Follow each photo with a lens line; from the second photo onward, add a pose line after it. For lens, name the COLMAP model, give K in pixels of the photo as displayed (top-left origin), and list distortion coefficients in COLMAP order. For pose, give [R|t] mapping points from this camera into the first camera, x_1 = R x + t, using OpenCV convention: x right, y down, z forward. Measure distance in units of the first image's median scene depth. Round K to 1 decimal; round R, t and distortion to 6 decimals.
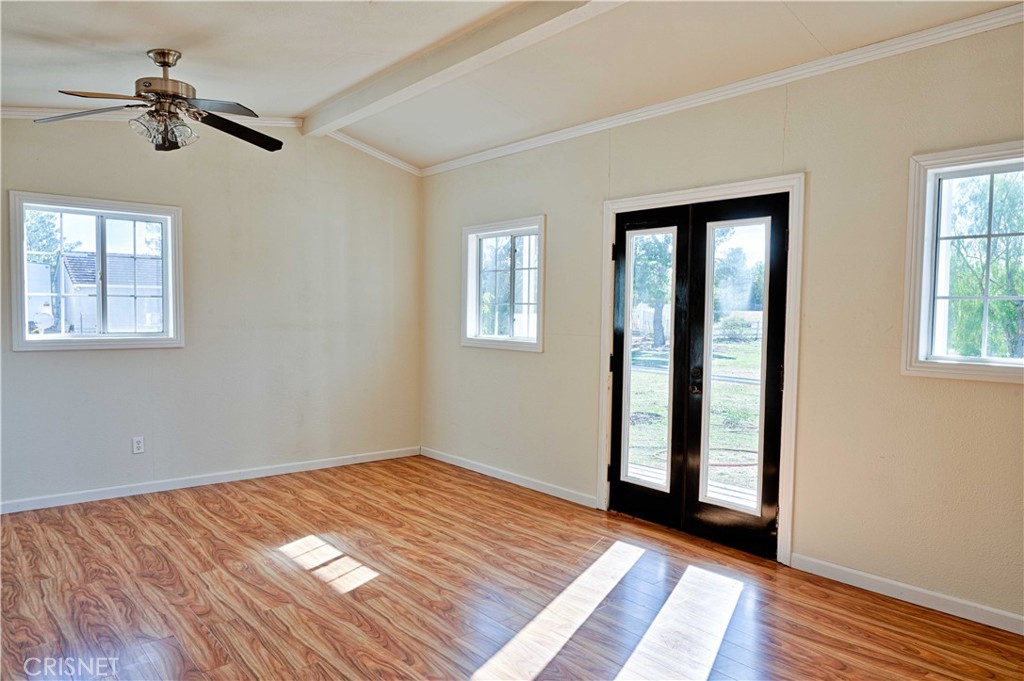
lens RADIAL K [[689.3, 0, 511.9], [0, 689.3, 343.5], [0, 0, 1]] dist [0.007083, -0.004874]
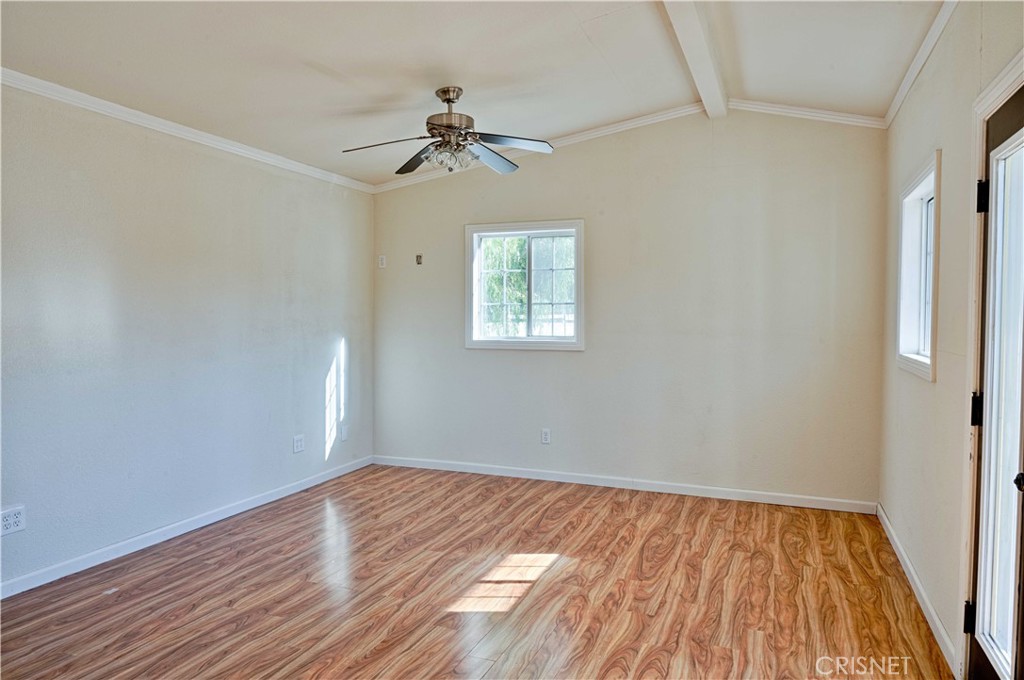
lens RADIAL K [[689.3, 0, 510.9], [0, 689.3, 338.5], [0, 0, 1]] dist [0.007083, -0.004874]
pose [[0.464821, 0.018513, -0.885211, 0.453791], [-0.038901, 0.999243, 0.000471, -0.010697], [0.884550, 0.034217, 0.465189, 0.455000]]
